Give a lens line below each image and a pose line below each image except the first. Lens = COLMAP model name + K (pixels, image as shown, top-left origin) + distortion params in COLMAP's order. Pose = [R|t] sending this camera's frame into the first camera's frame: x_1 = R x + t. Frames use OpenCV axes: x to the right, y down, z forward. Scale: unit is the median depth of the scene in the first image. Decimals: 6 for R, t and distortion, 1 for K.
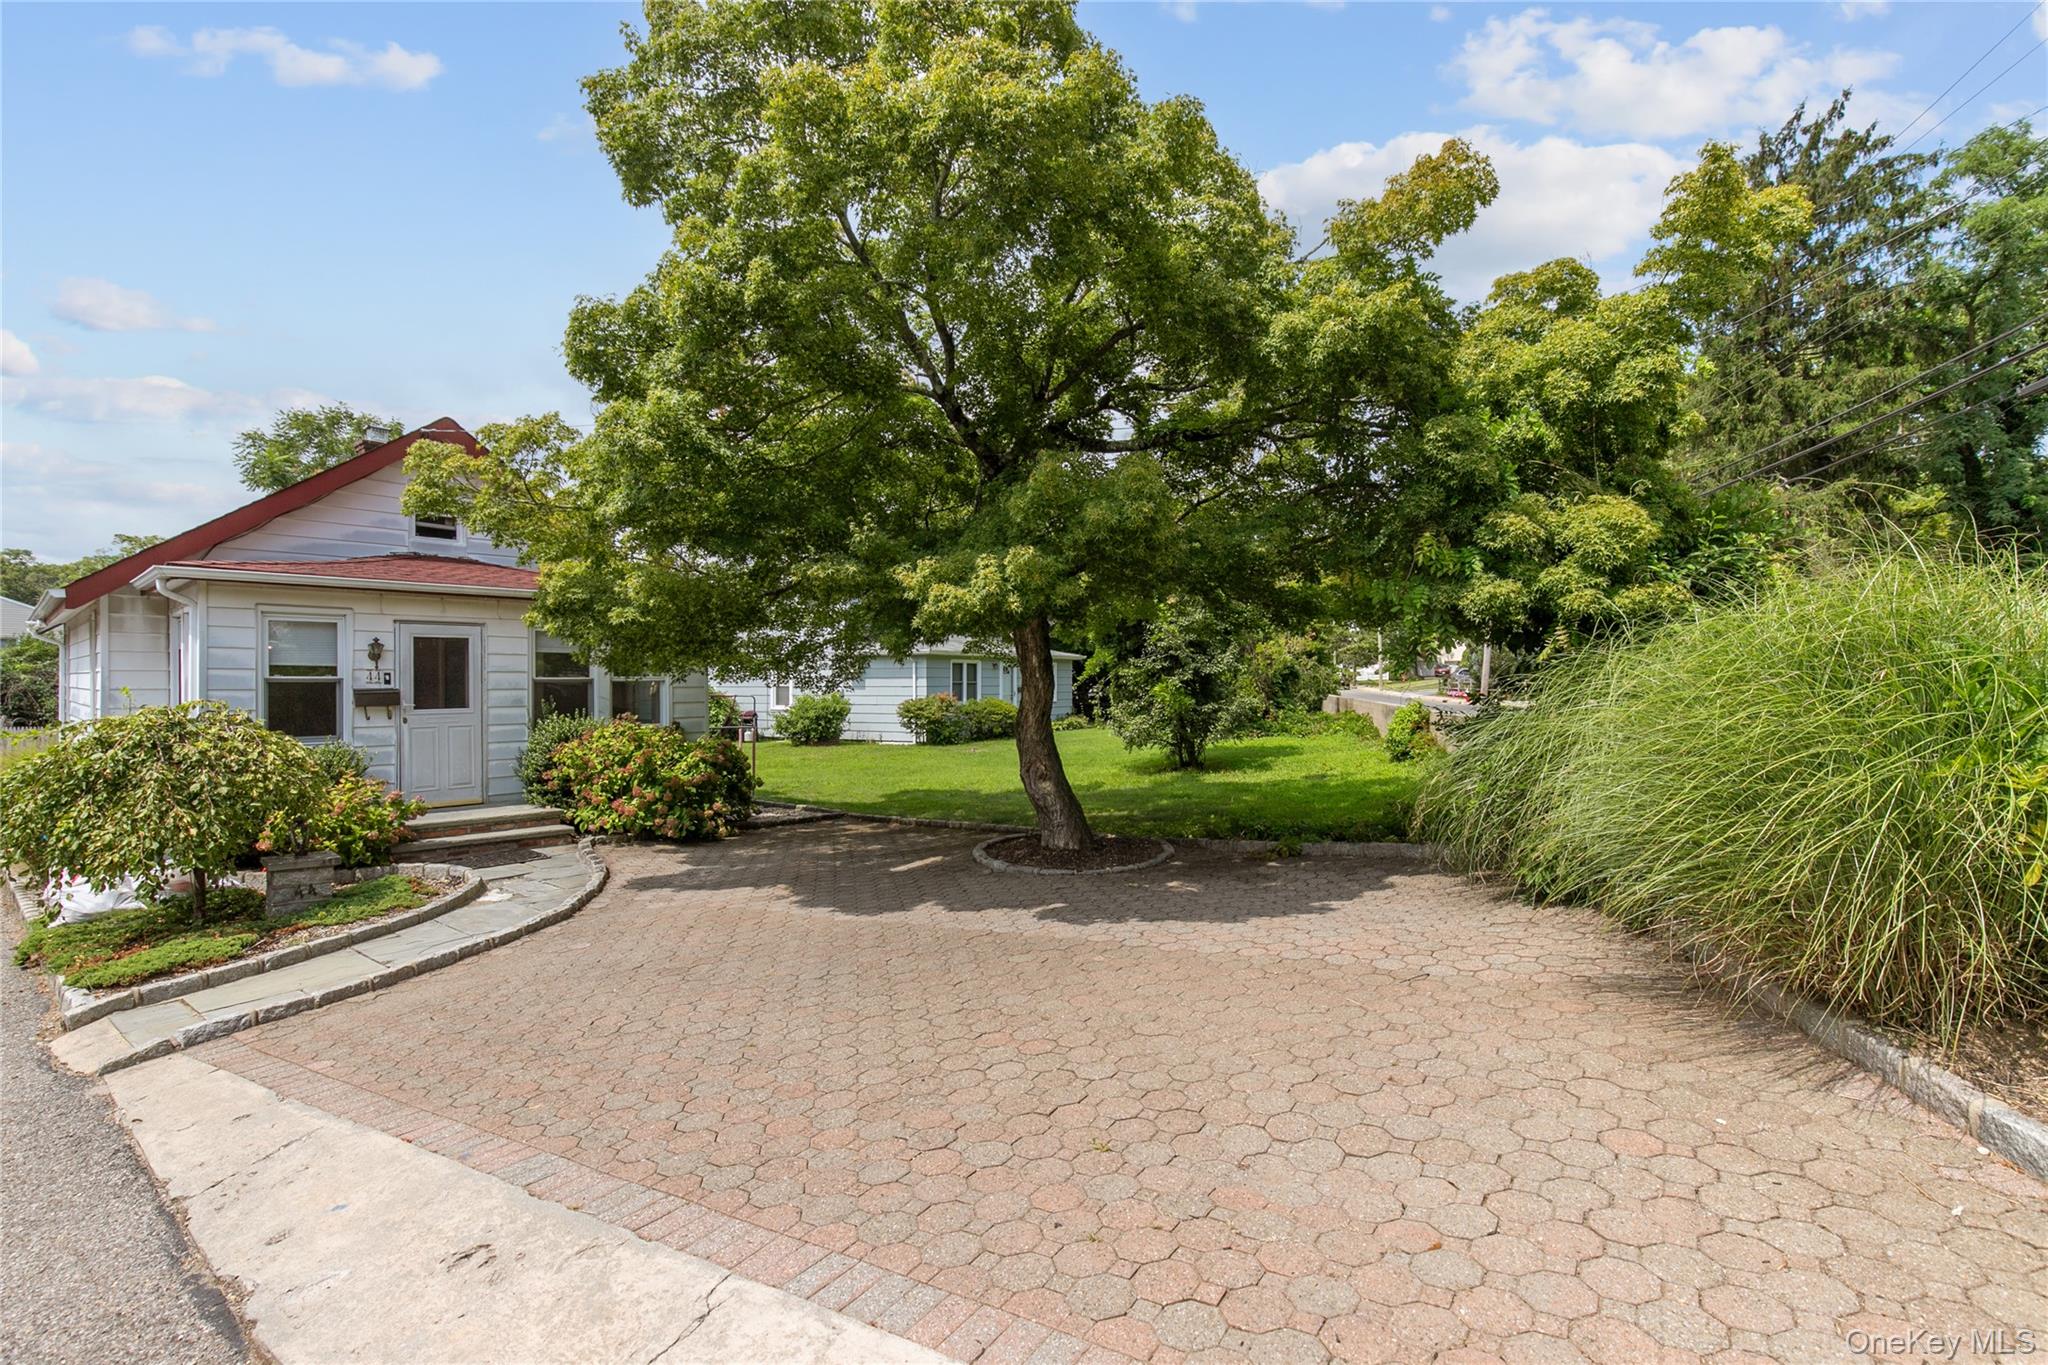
lens RADIAL K [[944.5, 0, 1024.0], [0, 944.5, 682.5], [0, 0, 1]] dist [0.015623, -0.000392]
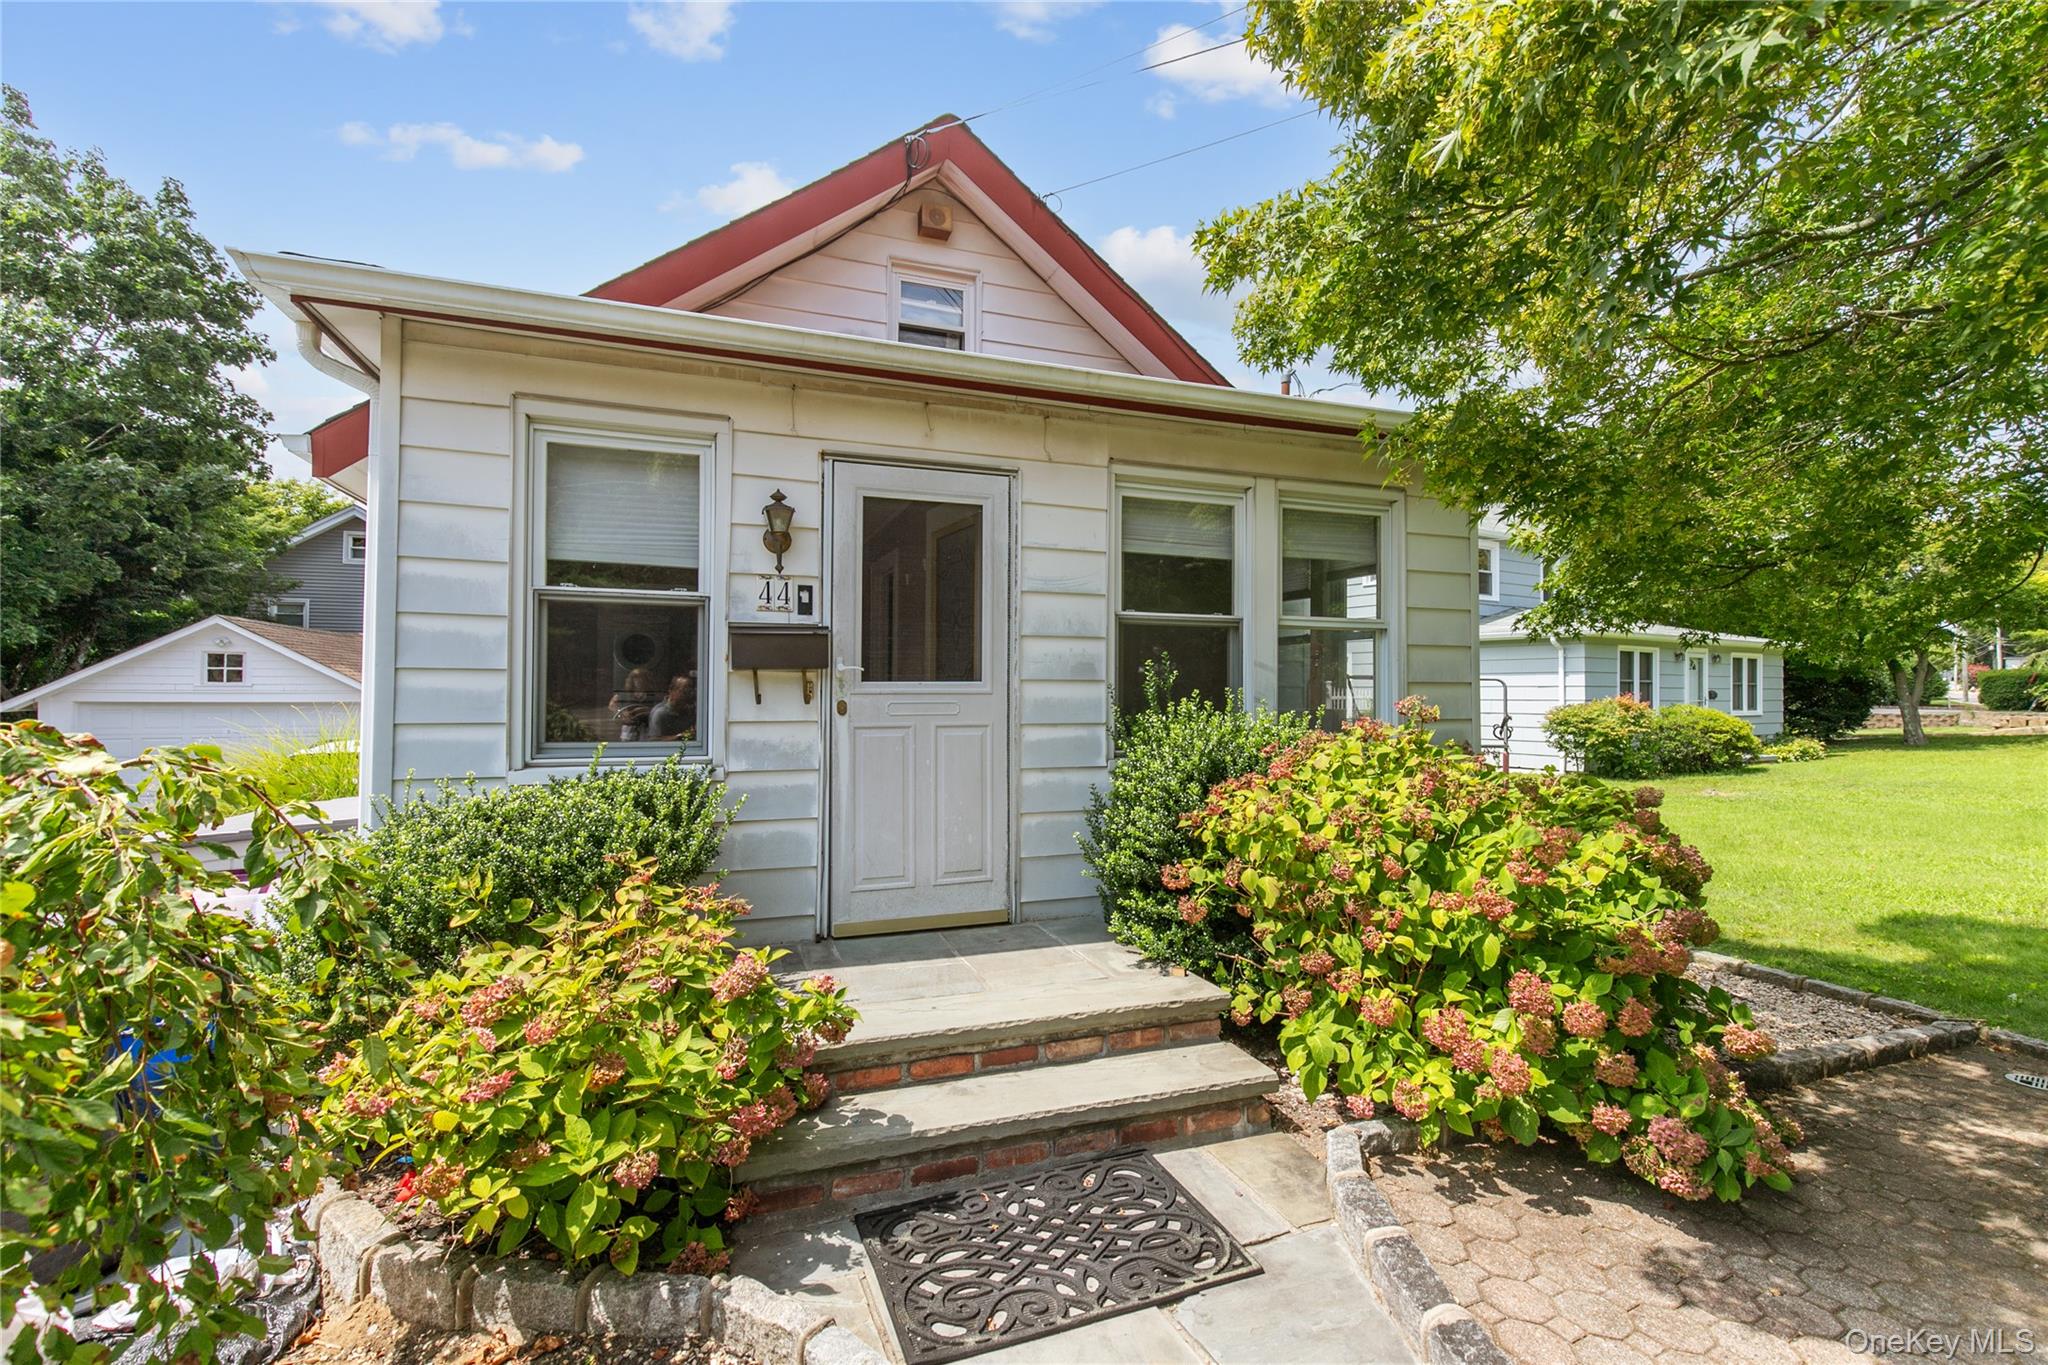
lens RADIAL K [[944.5, 0, 1024.0], [0, 944.5, 682.5], [0, 0, 1]] dist [0.015623, -0.000392]
pose [[0.887499, 0.005617, -0.460775, -0.399039], [-0.010890, 0.999902, -0.008784, 0.031742], [0.460681, 0.012814, 0.887473, 0.678790]]
